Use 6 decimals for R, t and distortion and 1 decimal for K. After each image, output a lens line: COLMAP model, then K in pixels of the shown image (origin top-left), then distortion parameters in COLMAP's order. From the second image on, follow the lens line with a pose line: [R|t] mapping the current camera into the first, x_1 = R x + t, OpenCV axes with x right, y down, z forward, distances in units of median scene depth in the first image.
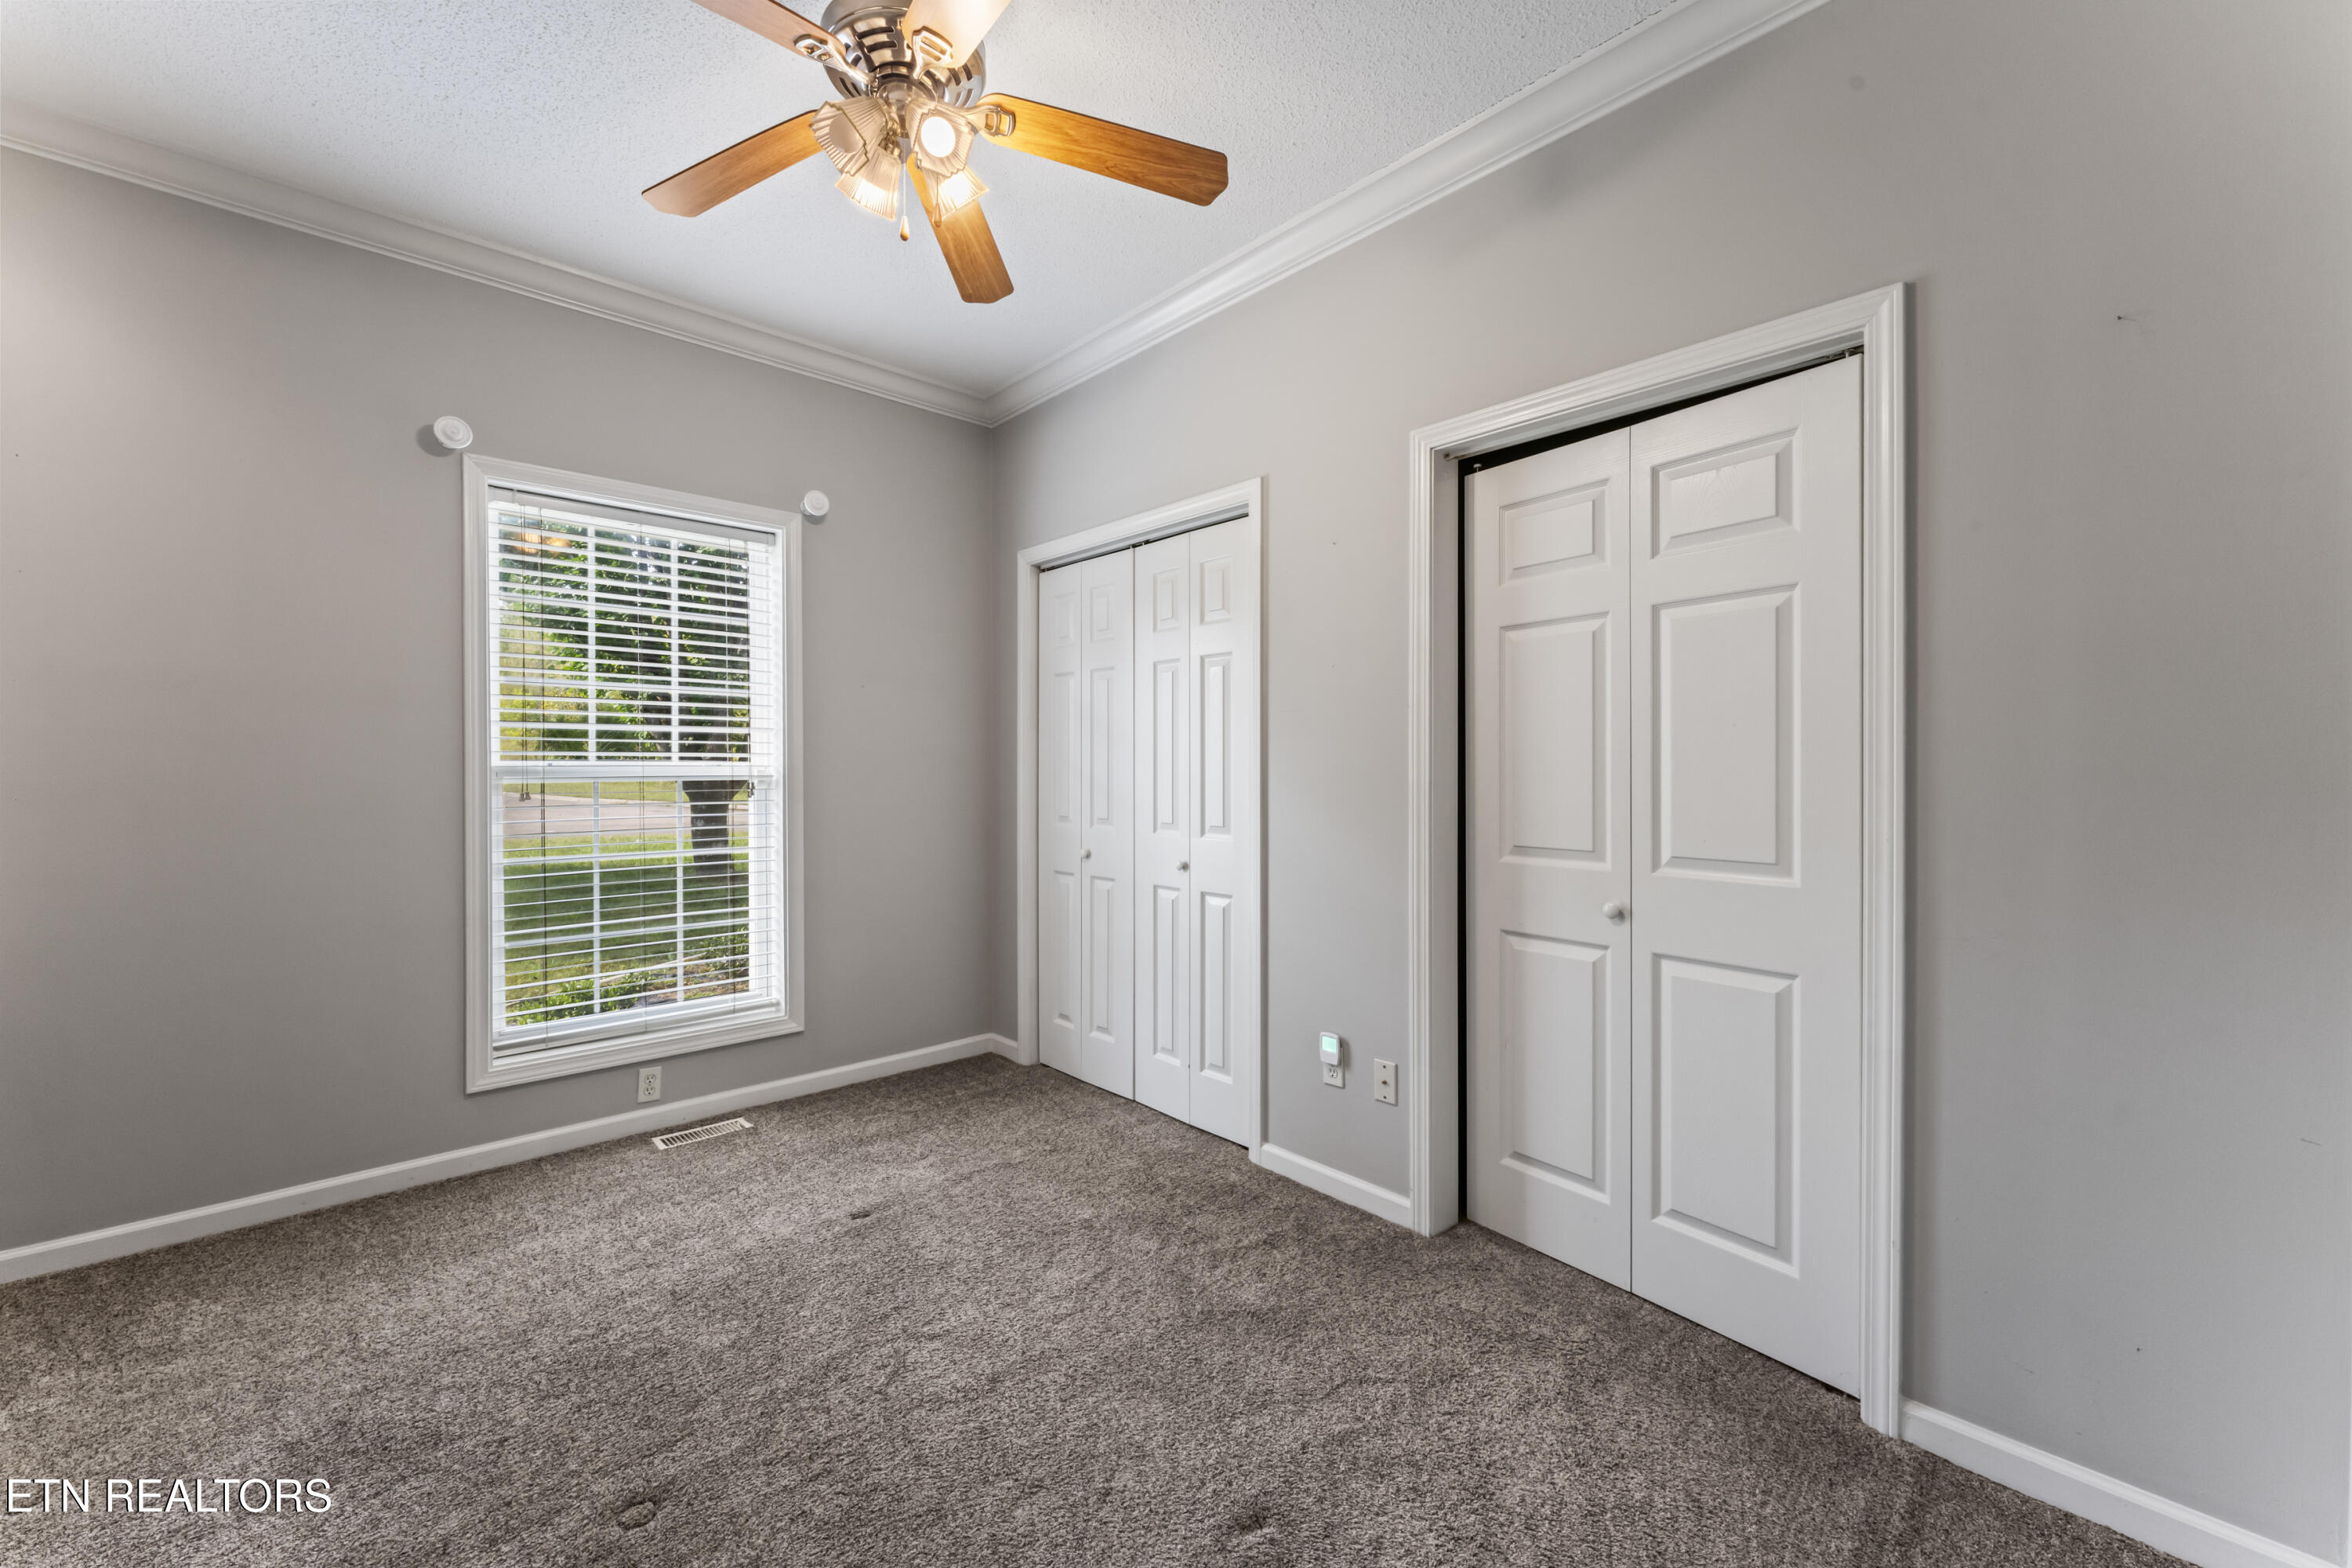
lens RADIAL K [[951.6, 0, 1173.8], [0, 951.6, 776.0], [0, 0, 1]] dist [-0.001366, 0.001066]
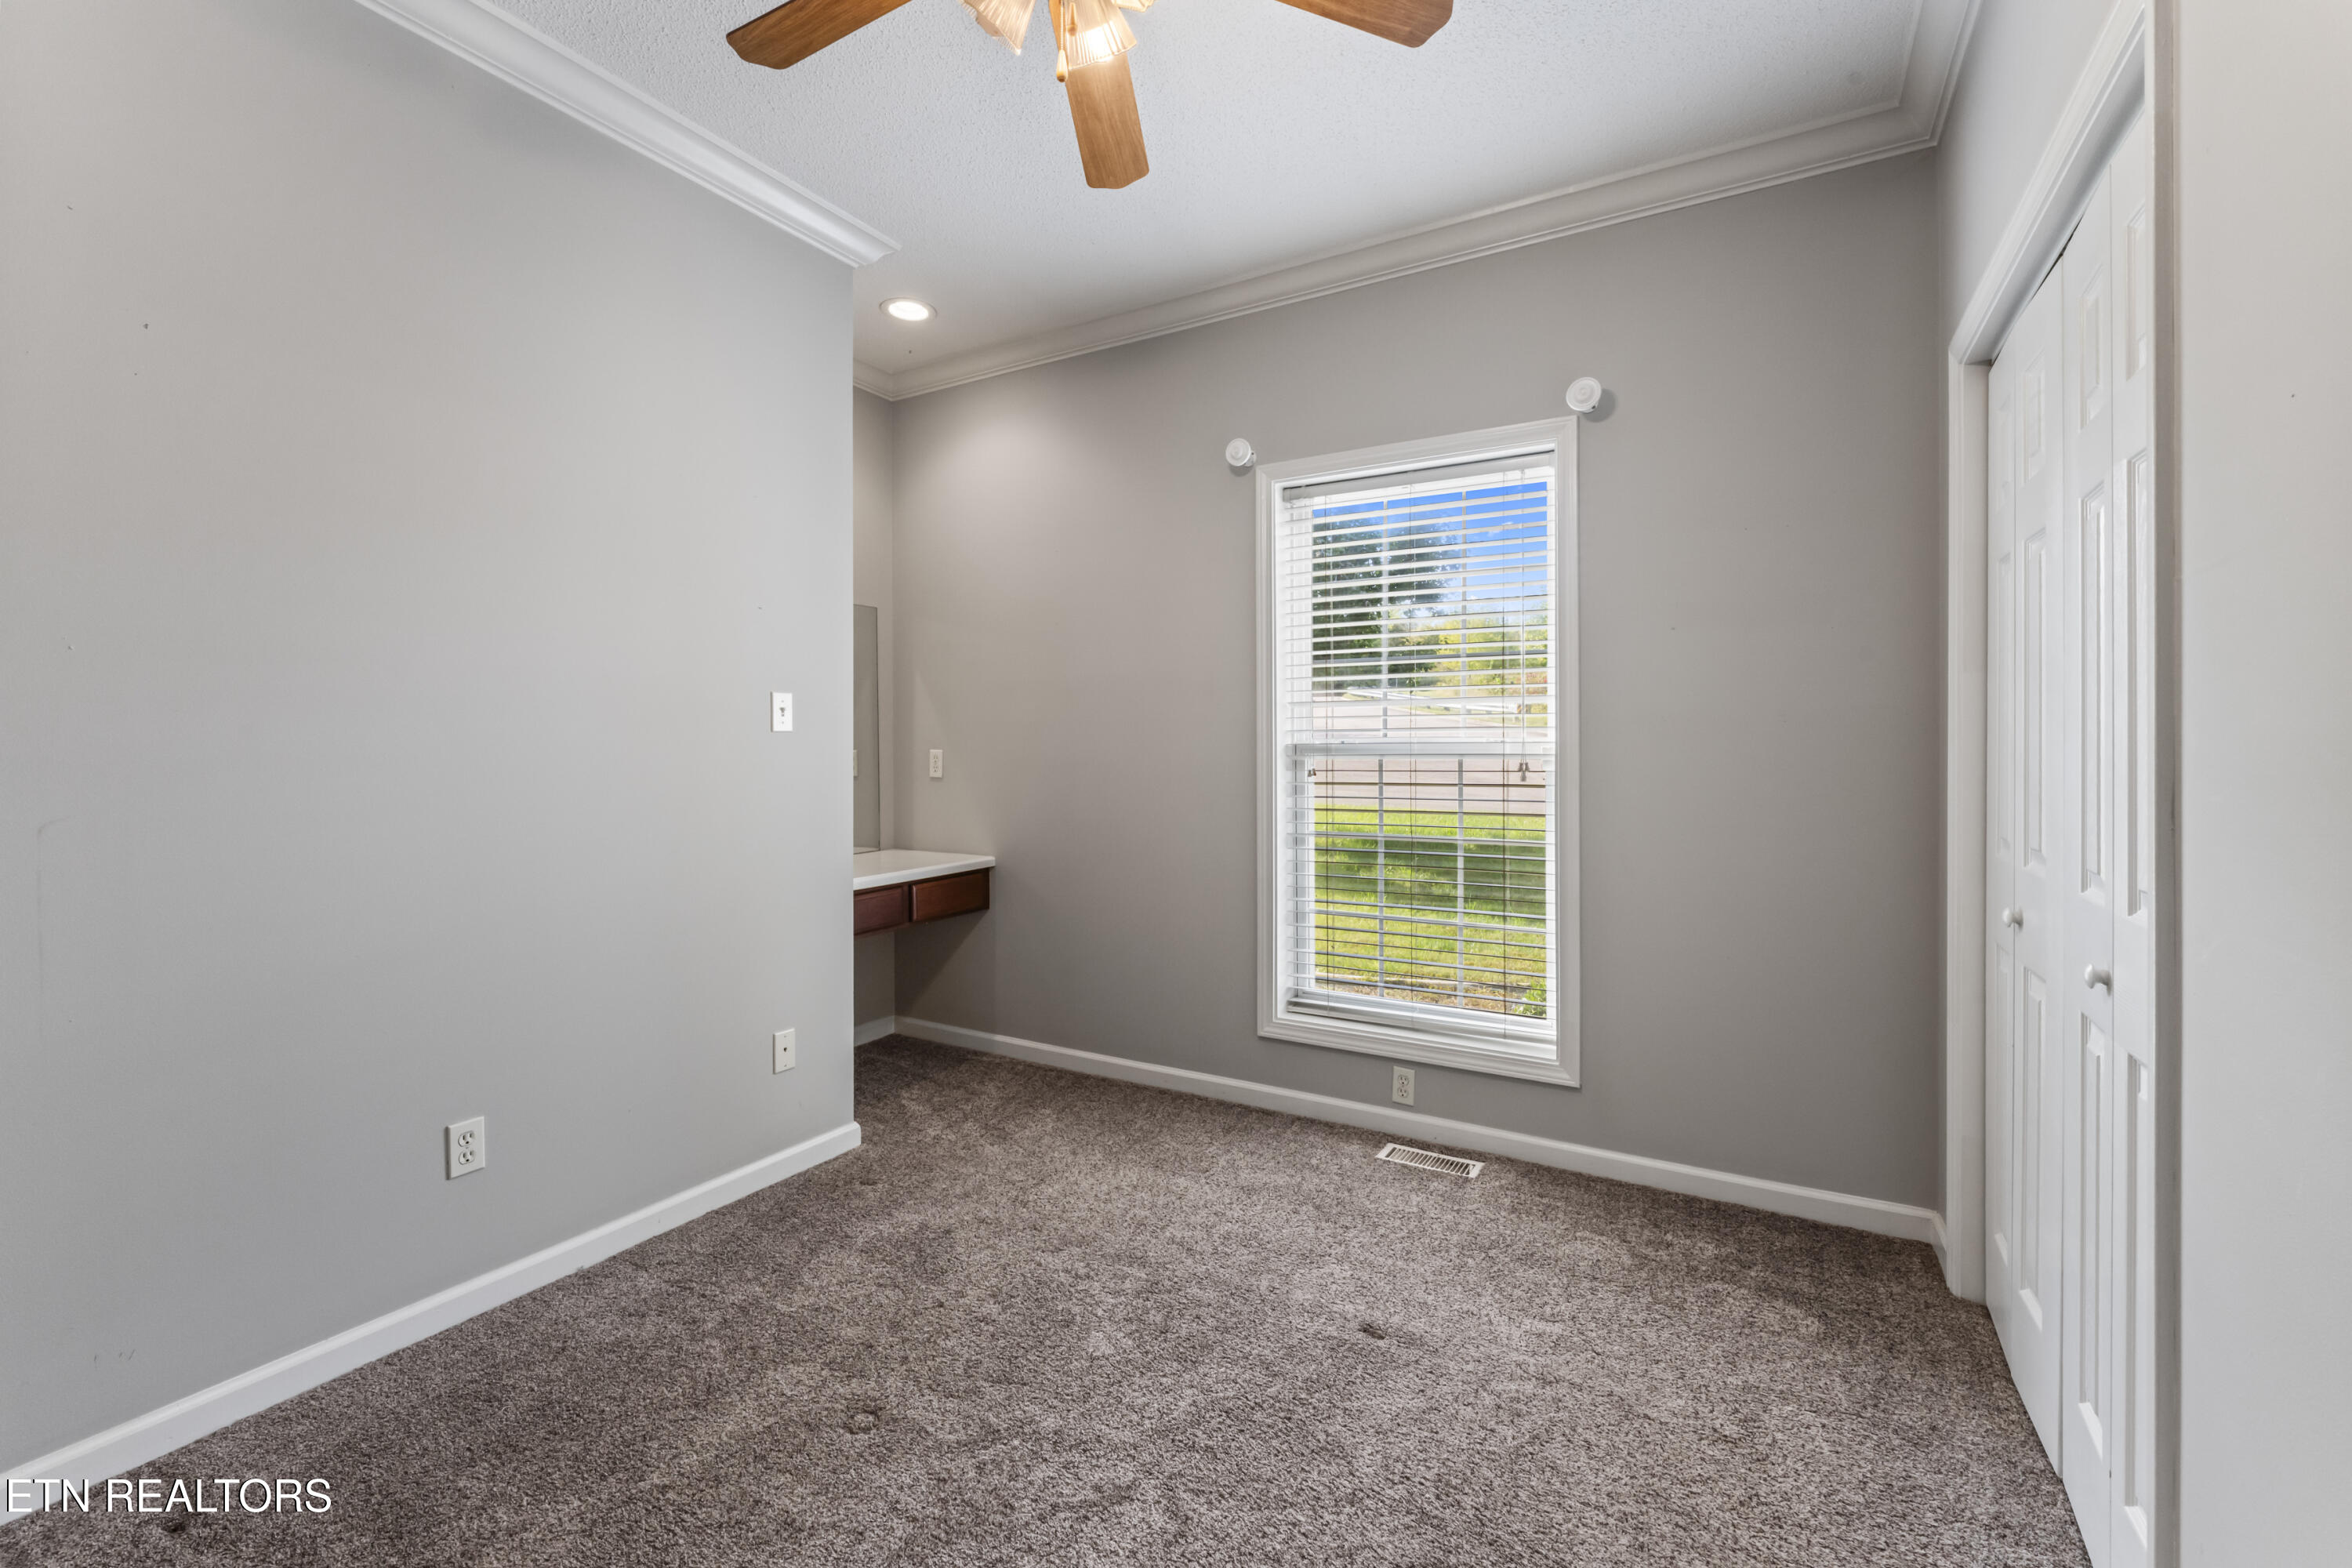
lens RADIAL K [[991.4, 0, 1145.3], [0, 991.4, 752.3], [0, 0, 1]] dist [-0.008550, -0.000222]
pose [[0.275115, 0.004593, -0.961400, 0.334634], [-0.004877, 0.999982, 0.003382, -0.004104], [0.961399, 0.003758, 0.275132, 0.532652]]
